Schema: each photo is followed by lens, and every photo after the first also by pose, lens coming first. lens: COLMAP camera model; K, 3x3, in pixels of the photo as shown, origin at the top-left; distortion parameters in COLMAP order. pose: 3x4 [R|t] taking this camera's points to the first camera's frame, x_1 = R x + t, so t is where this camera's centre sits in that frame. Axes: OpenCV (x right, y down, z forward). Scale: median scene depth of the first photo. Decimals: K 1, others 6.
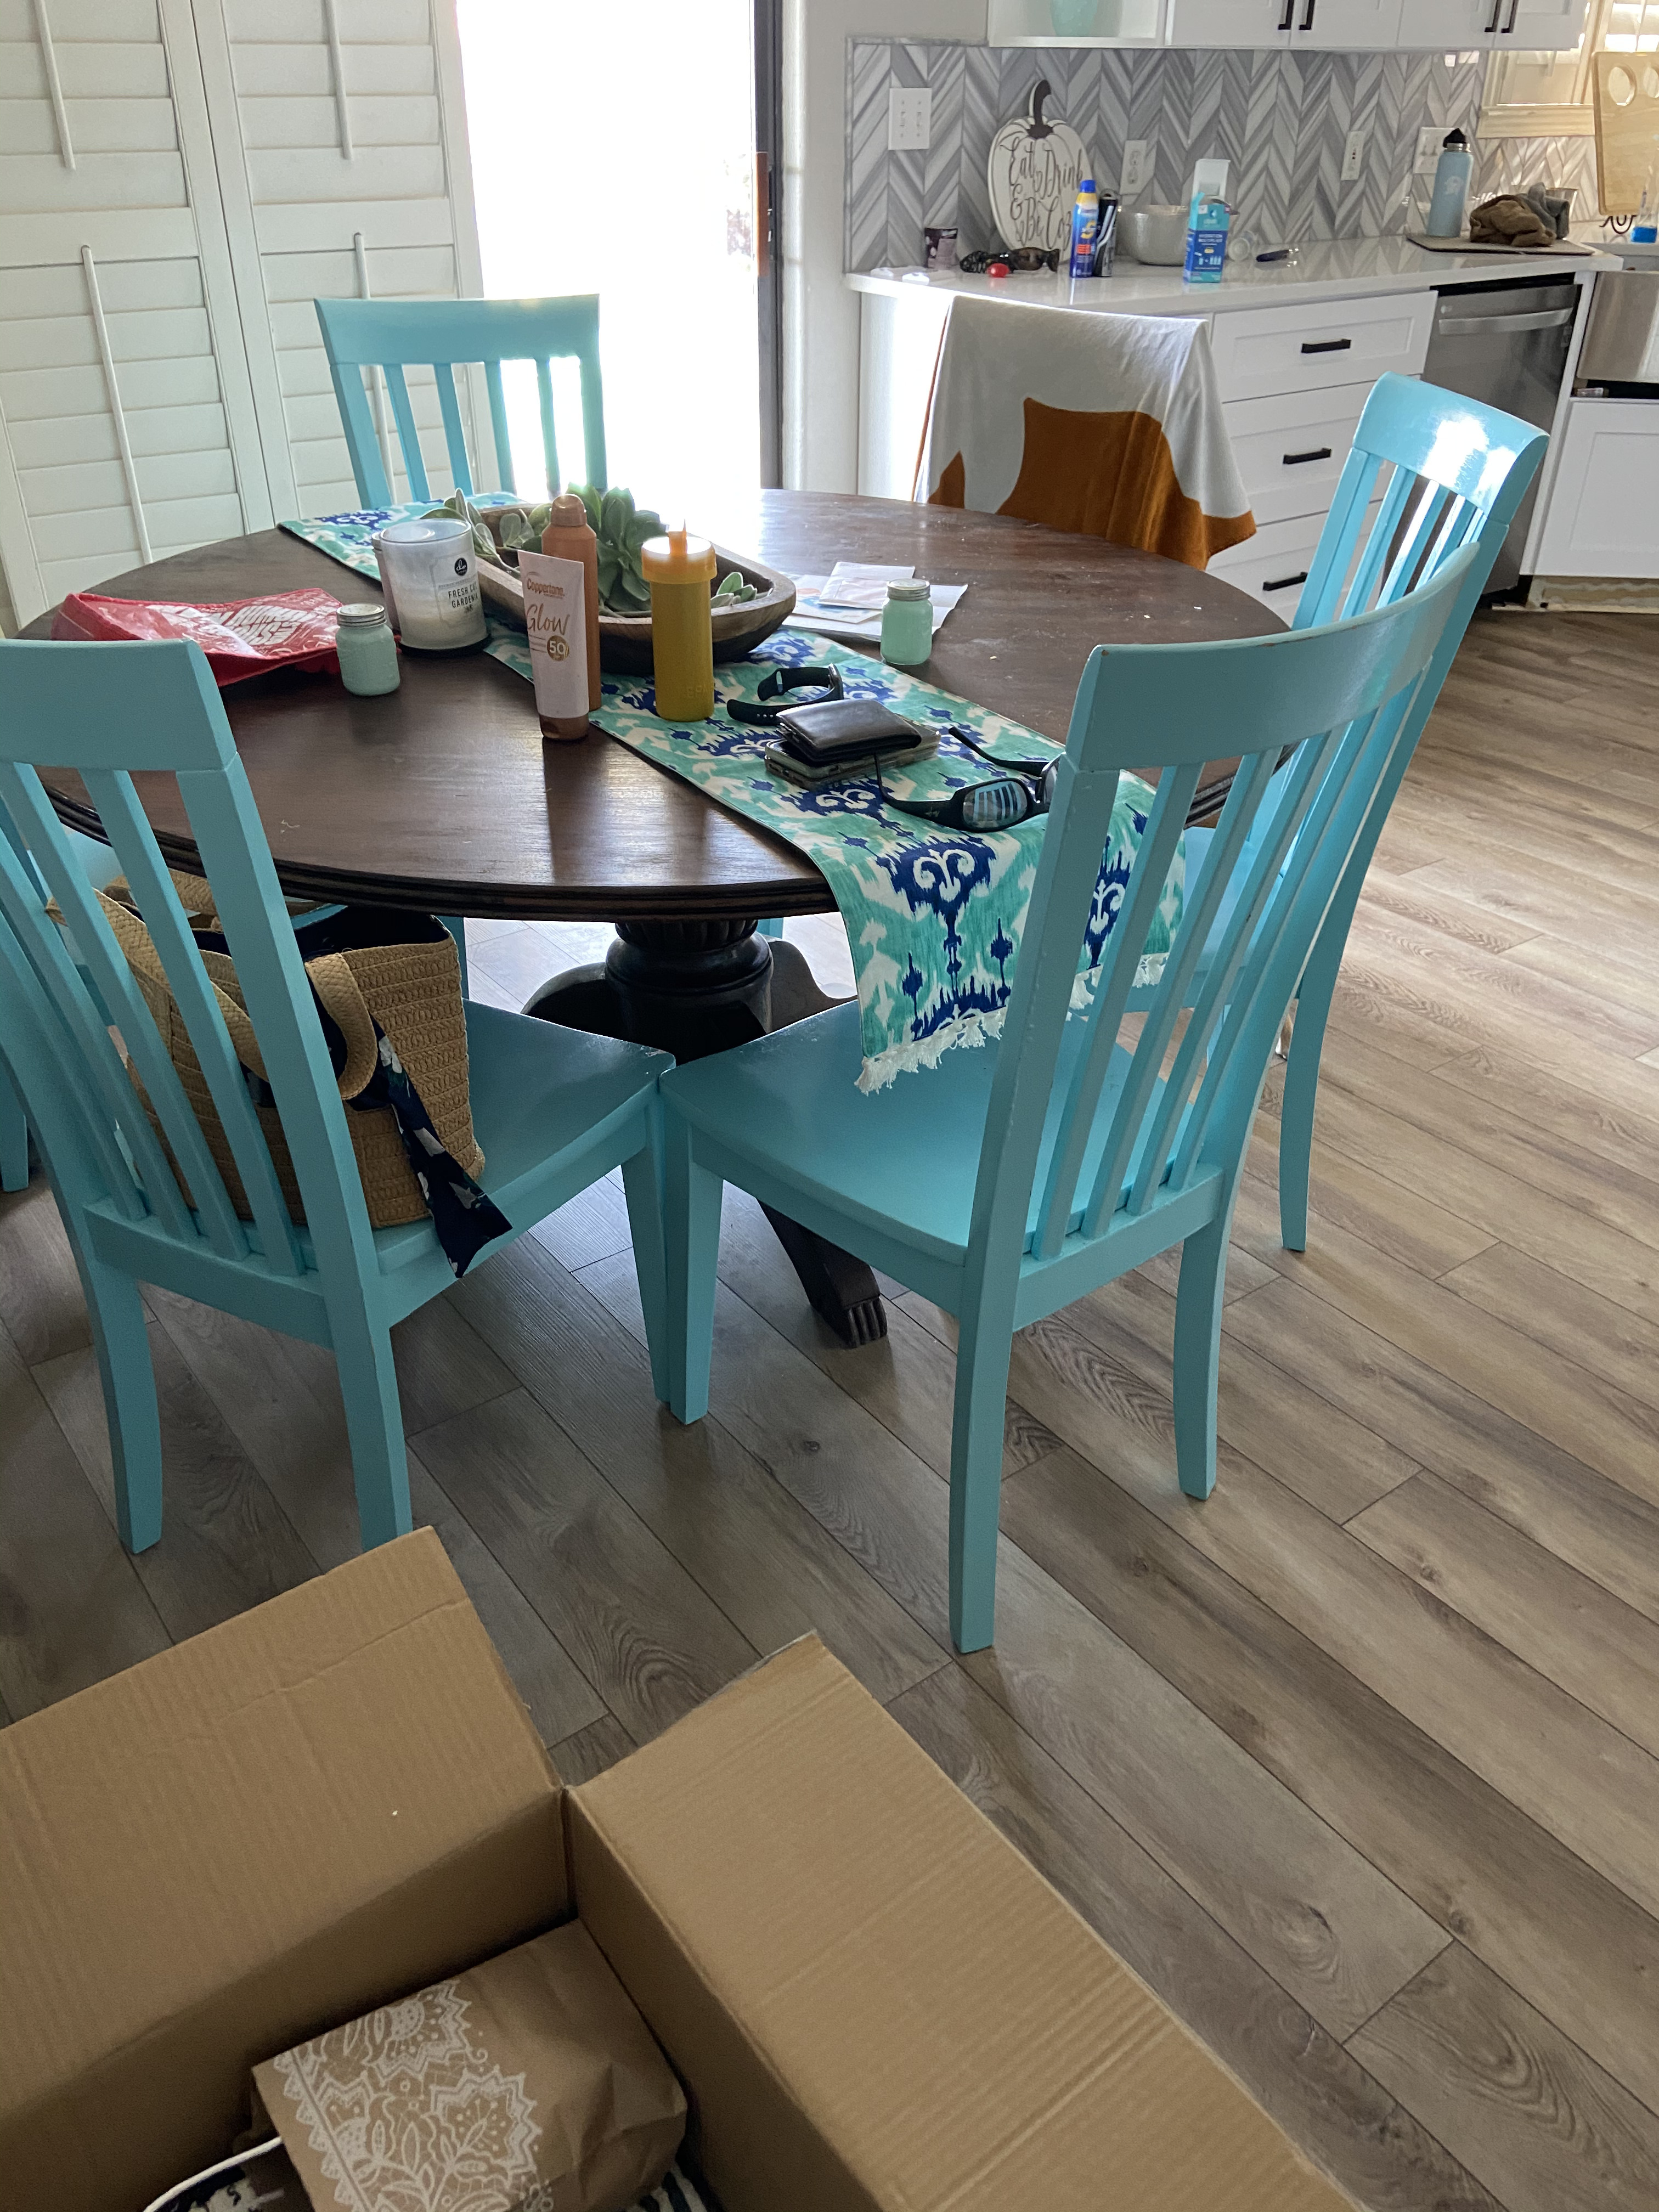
lens RADIAL K [[1656.8, 0, 829.5], [0, 1656.8, 1106.0], [0, 0, 1]] dist [0.131846, -0.169281]
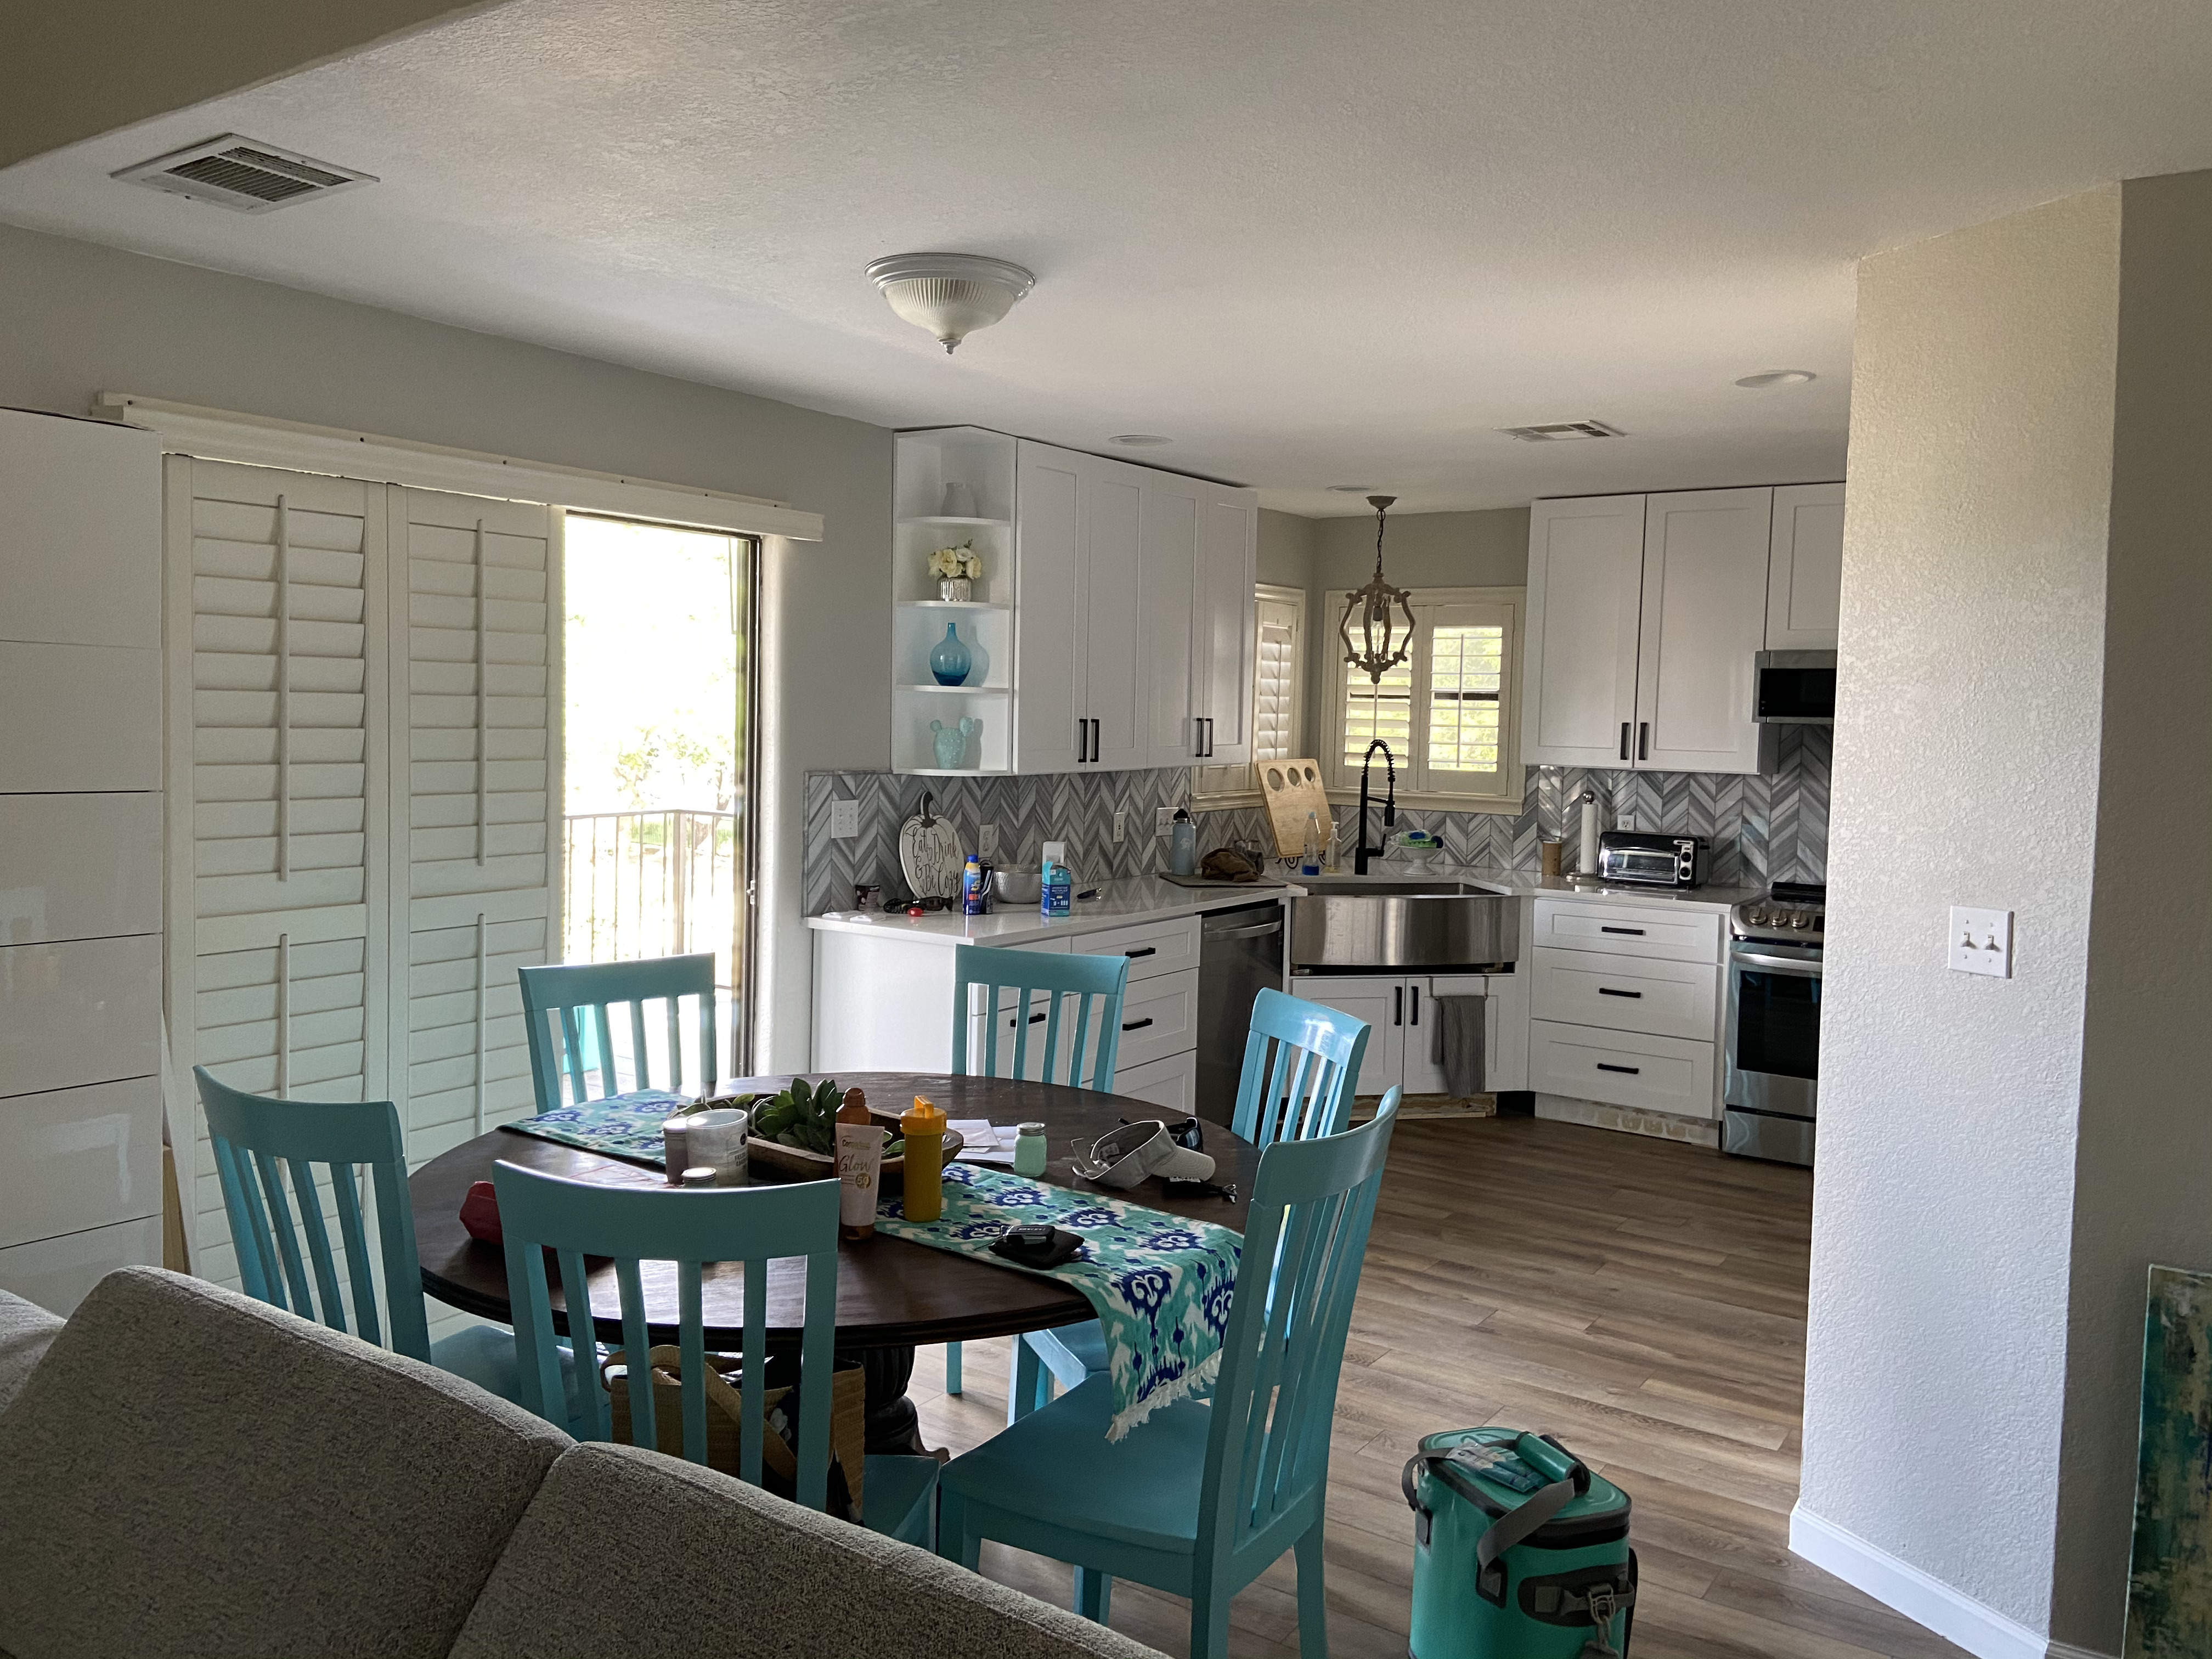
lens RADIAL K [[1656.8, 0, 1148.1], [0, 1656.8, 819.5], [0, 0, 1]] dist [0.131846, -0.169281]
pose [[0.939757, -0.007548, 0.341760, -0.206038], [0.165281, 0.885163, -0.434936, 0.070942], [-0.299230, 0.465221, 0.833085, -0.252586]]
